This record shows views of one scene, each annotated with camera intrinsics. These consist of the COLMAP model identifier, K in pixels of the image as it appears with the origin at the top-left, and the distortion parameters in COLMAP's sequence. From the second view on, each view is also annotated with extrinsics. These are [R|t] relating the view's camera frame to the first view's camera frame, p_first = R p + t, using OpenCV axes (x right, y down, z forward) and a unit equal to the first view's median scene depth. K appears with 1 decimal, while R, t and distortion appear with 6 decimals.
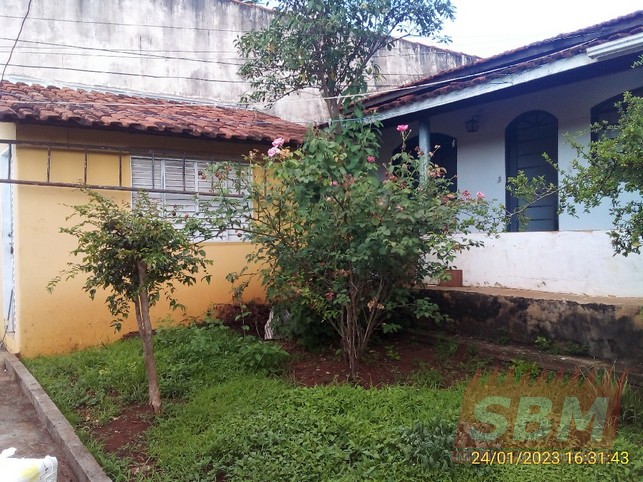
lens RADIAL K [[616.9, 0, 323.6], [0, 616.9, 250.4], [0, 0, 1]] dist [0.125689, -0.249224]
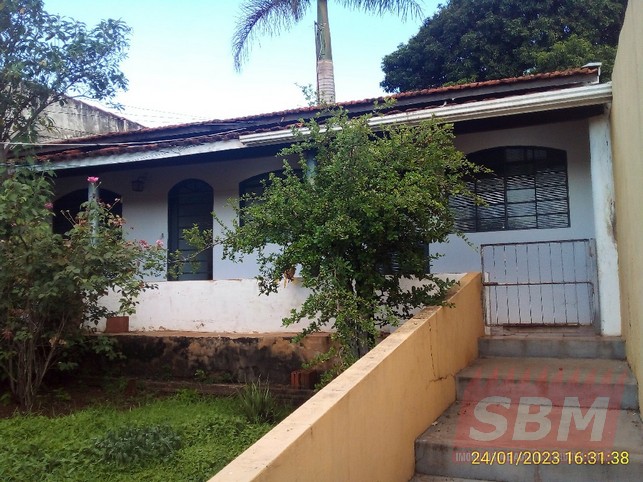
lens RADIAL K [[616.9, 0, 323.6], [0, 616.9, 250.4], [0, 0, 1]] dist [0.125689, -0.249224]
pose [[0.849573, 0.049768, 0.525118, -0.077869], [0.003553, 0.994976, -0.100048, 0.033718], [-0.527459, 0.086864, 0.845128, -0.125254]]
